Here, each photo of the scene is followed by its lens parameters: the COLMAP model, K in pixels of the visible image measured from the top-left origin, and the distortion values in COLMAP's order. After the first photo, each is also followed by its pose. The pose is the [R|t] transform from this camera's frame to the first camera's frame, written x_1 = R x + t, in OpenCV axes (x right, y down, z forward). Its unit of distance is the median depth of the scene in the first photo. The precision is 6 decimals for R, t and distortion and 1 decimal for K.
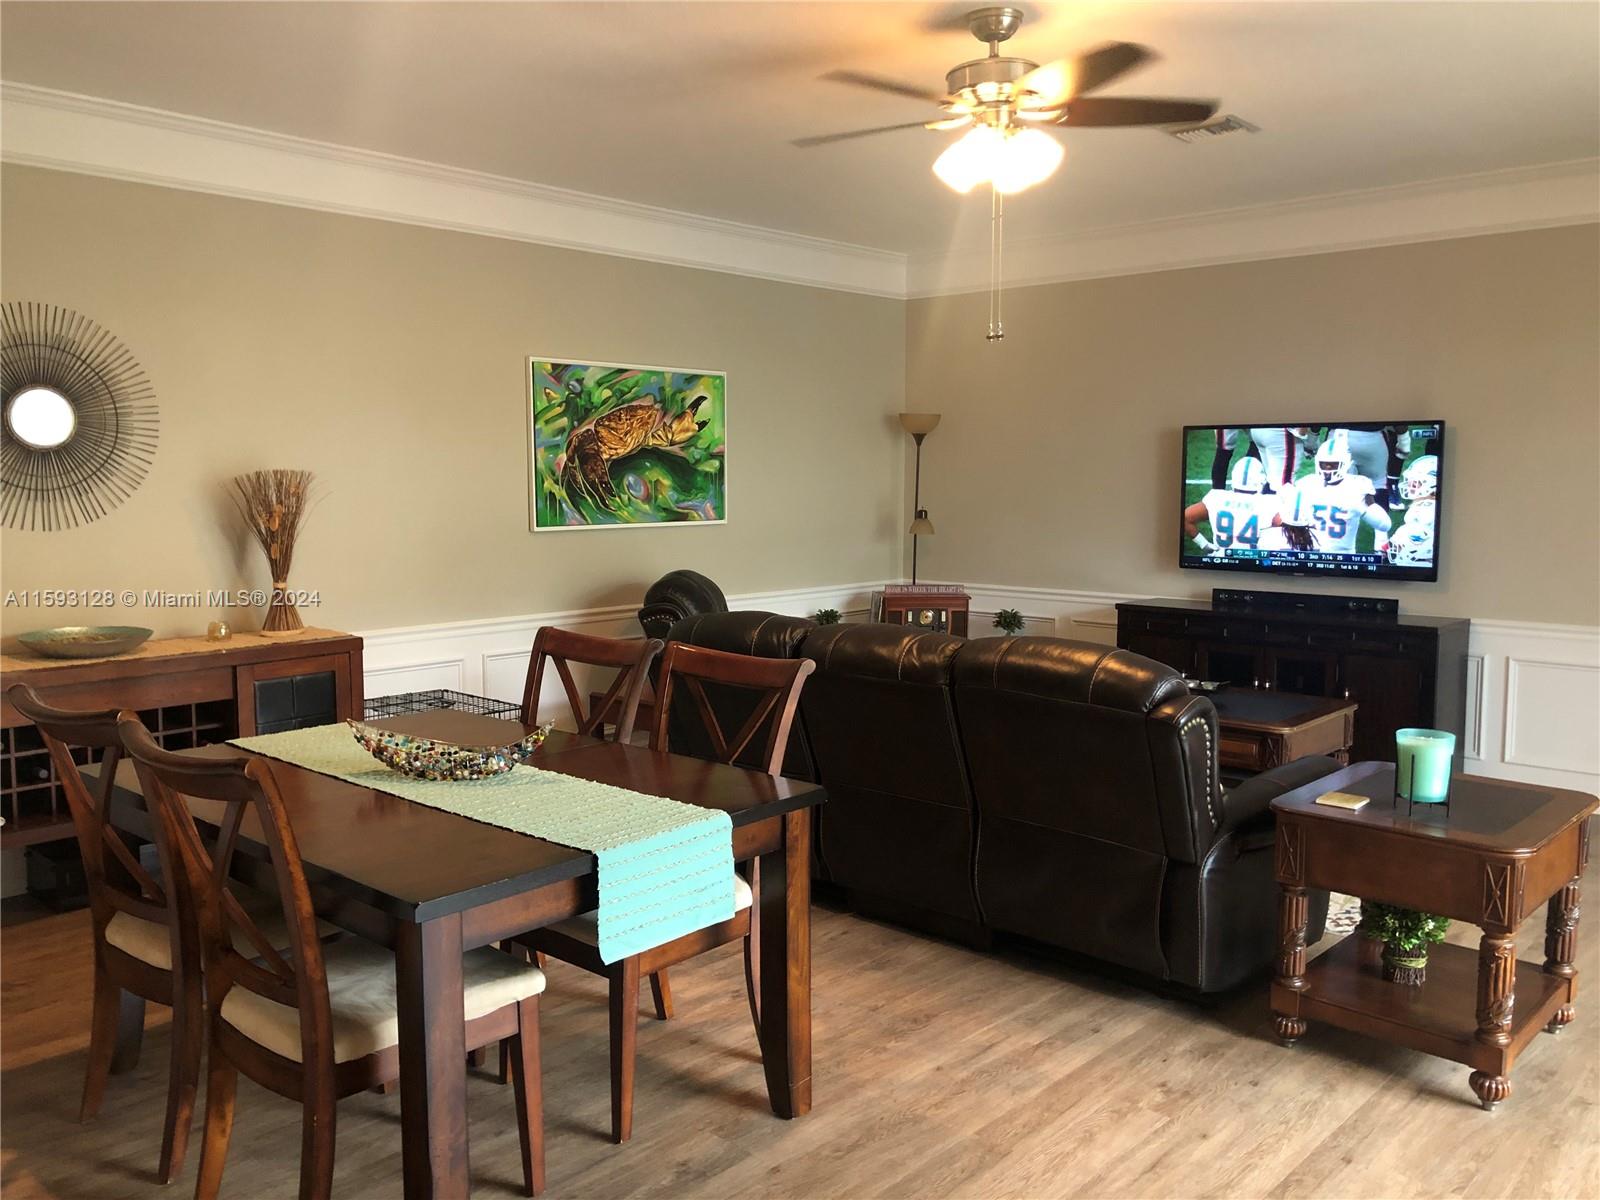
lens RADIAL K [[1279.9, 0, 799.7], [0, 1279.9, 600.7], [0, 0, 1]] dist [0.017209, -0.041185]
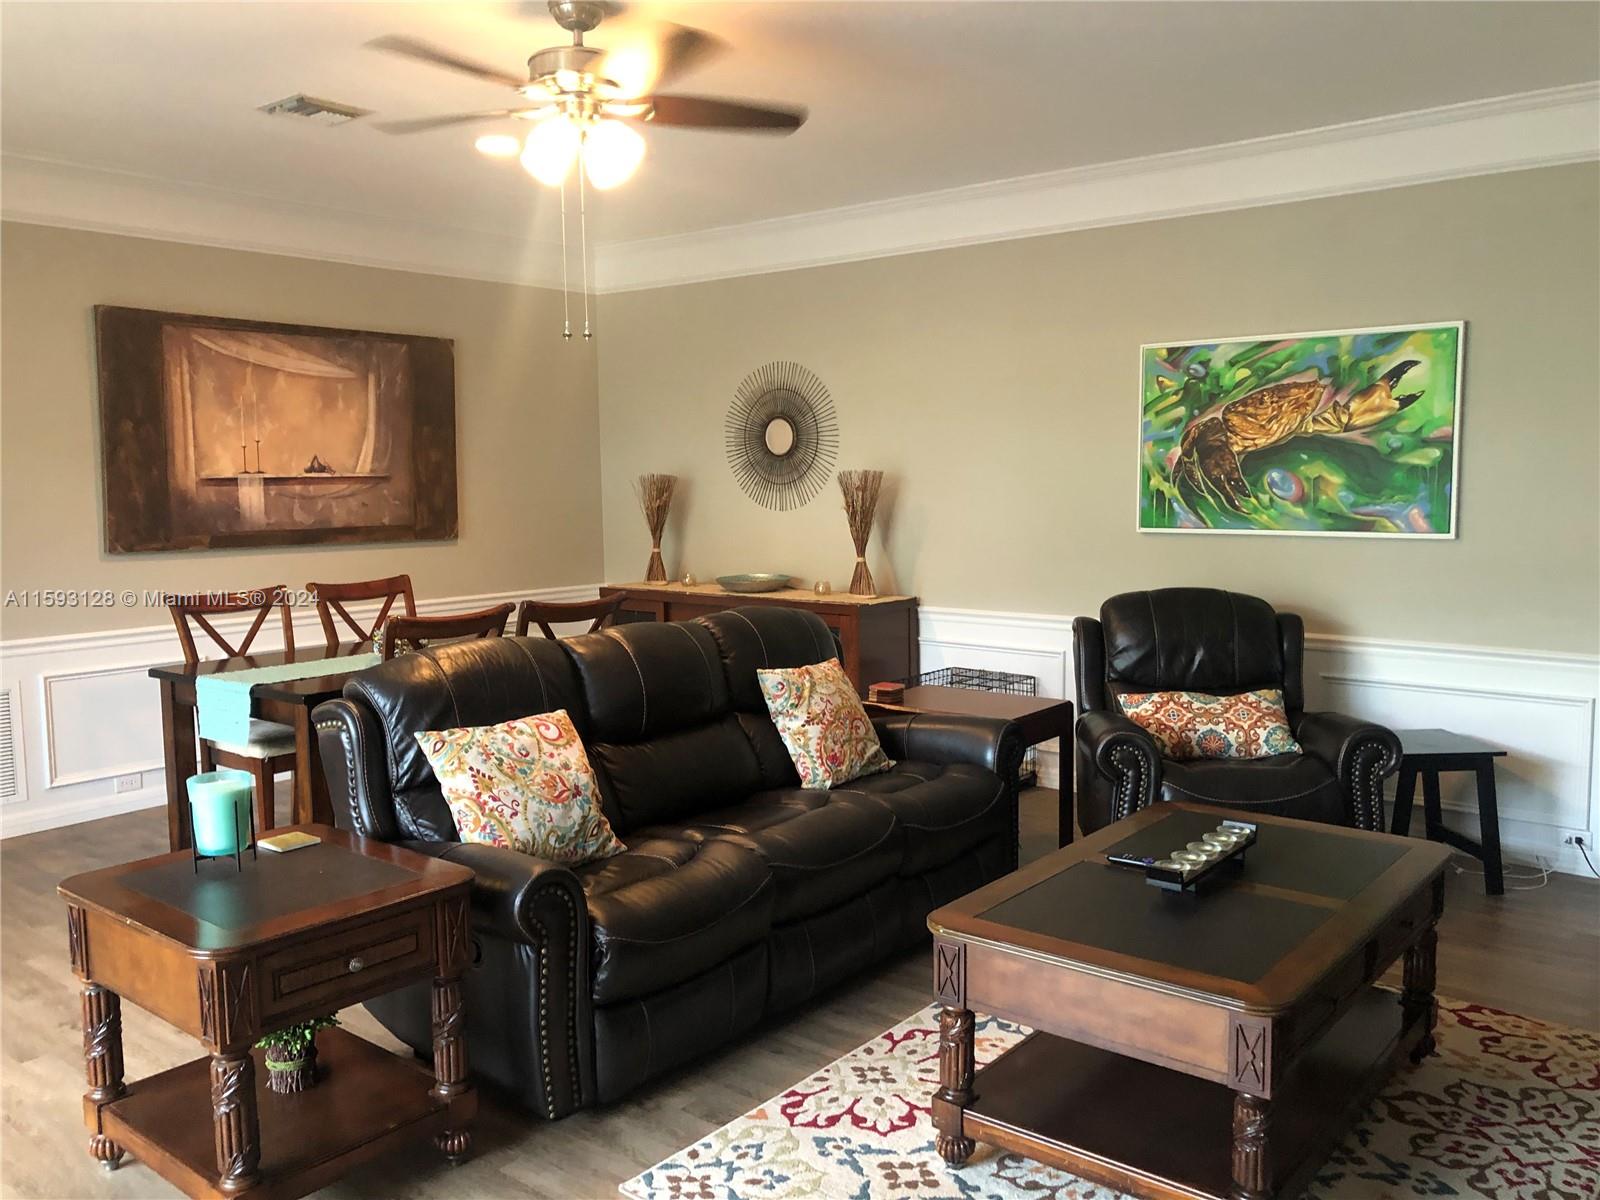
lens RADIAL K [[1279.9, 0, 799.9], [0, 1279.9, 599.4], [0, 0, 1]] dist [0.017209, -0.041185]
pose [[0.073380, 0.090383, -0.993200, 0.671915], [-0.096324, 0.991871, 0.083146, -0.056431], [0.992641, 0.089568, 0.081490, 0.651803]]
